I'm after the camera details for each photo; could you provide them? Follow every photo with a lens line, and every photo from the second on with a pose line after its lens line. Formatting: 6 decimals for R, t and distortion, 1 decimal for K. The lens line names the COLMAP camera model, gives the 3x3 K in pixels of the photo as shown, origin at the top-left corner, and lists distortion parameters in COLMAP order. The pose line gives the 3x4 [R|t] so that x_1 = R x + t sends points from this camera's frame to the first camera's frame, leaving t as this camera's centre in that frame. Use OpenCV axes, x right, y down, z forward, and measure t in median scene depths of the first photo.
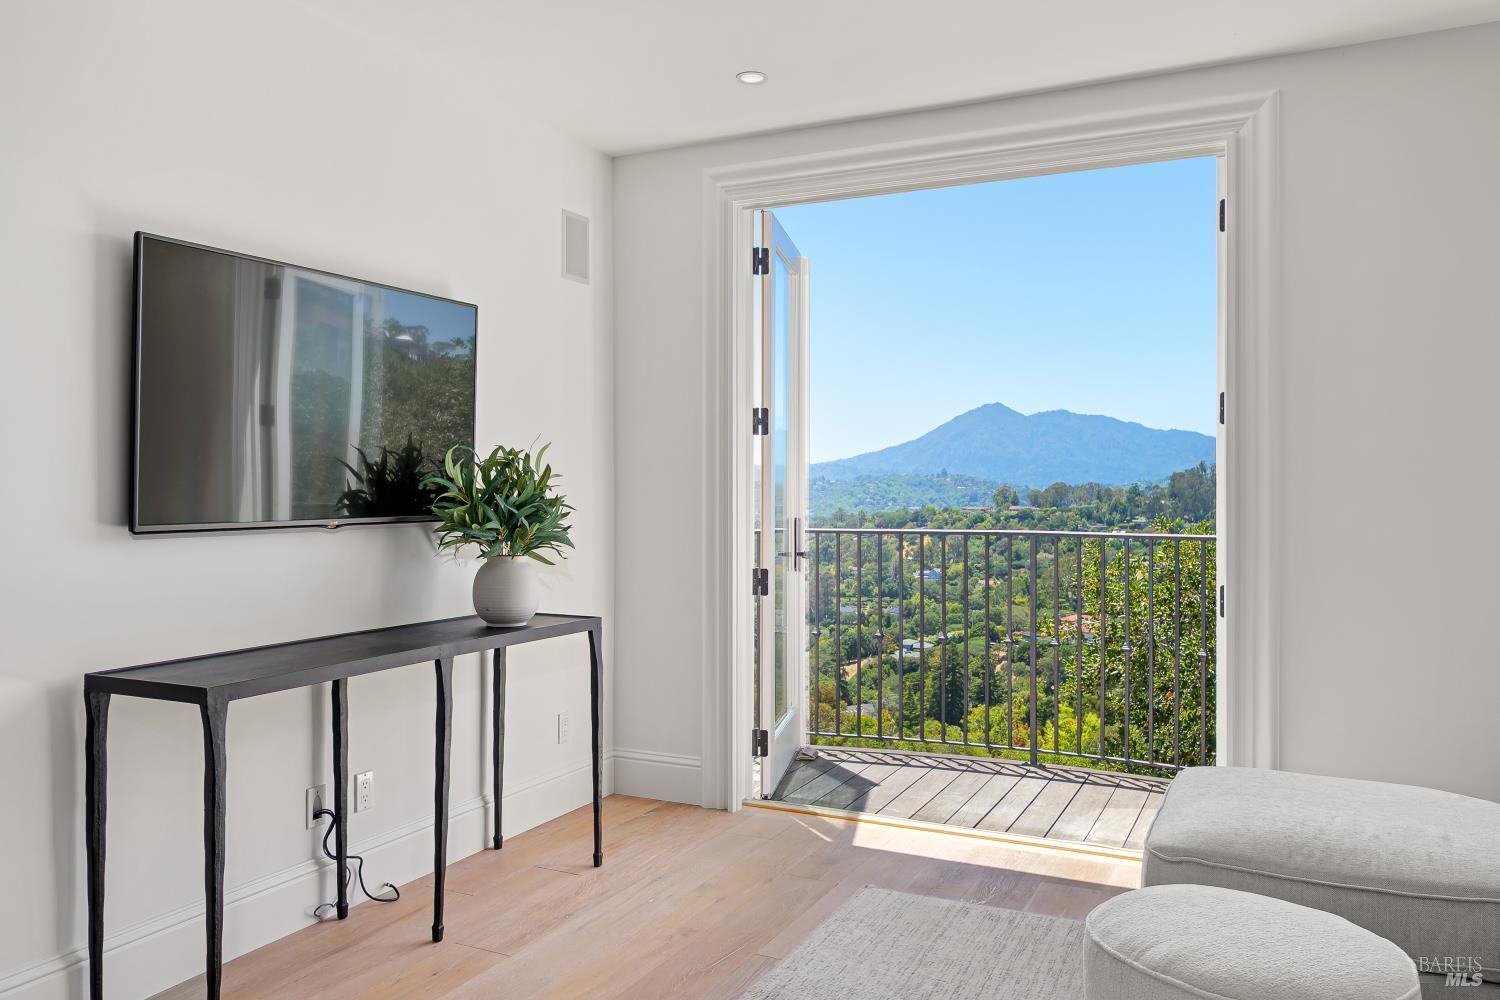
lens RADIAL K [[1139.0, 0, 750.0], [0, 1139.0, 500.0], [0, 0, 1]] dist [0.011656, 0.000421]
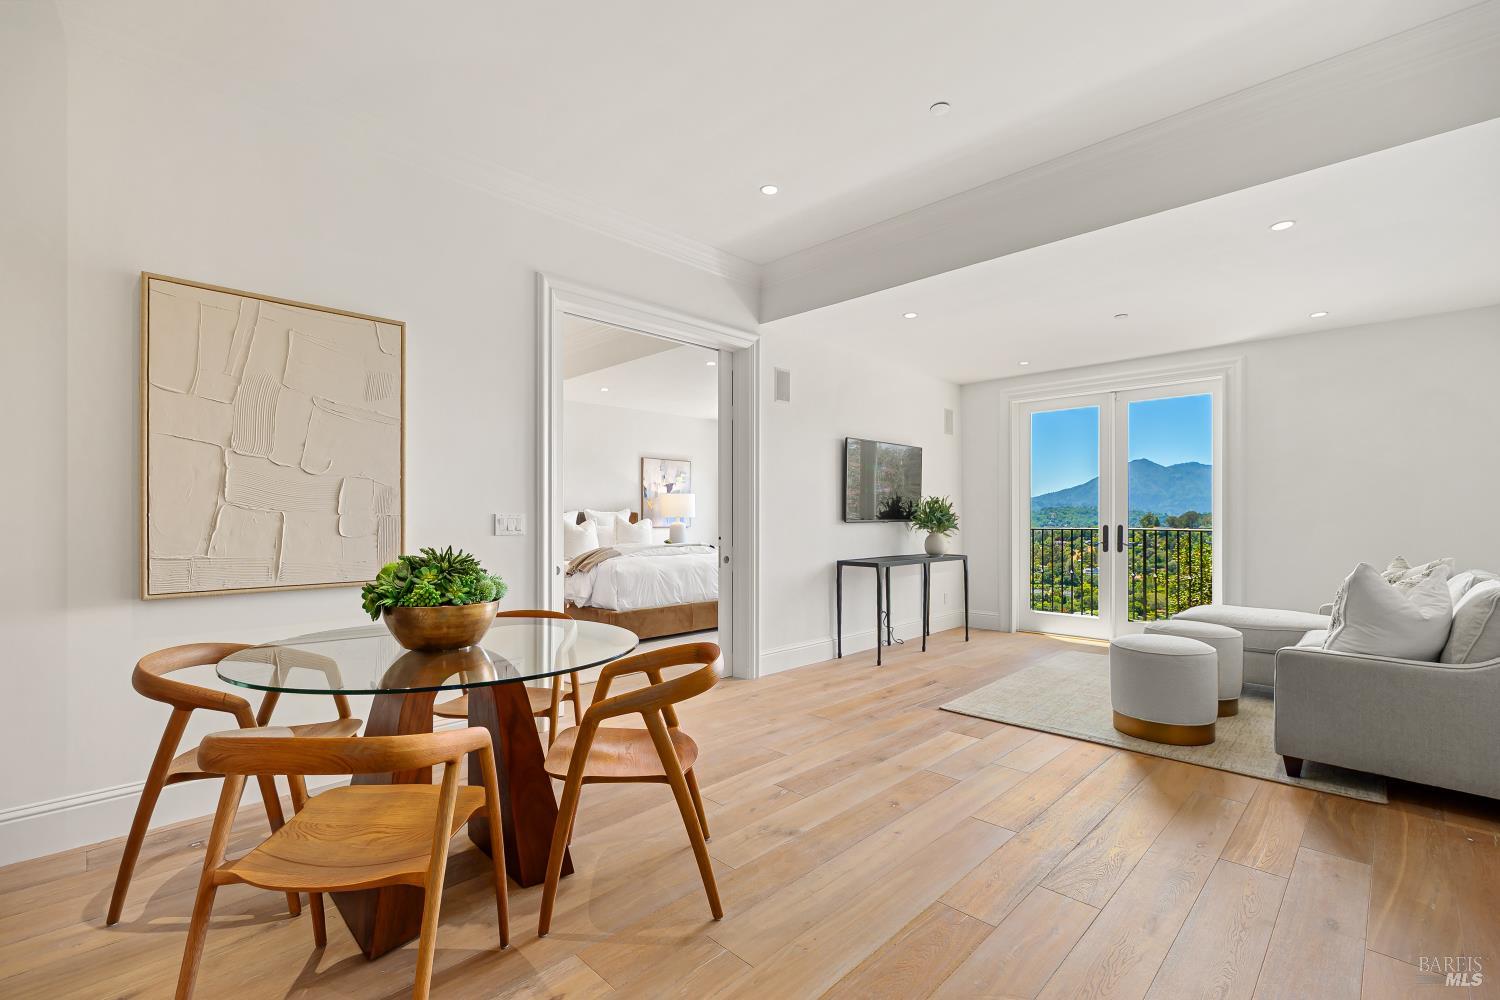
lens RADIAL K [[665.7, 0, 745.7], [0, 665.7, 522.1], [0, 0, 1]] dist [0.001881, 0.000586]
pose [[0.947638, 0.000070, -0.319347, -0.129071], [-0.000555, 0.999999, -0.001429, 0.023210], [0.319347, 0.001531, 0.947637, -0.793255]]
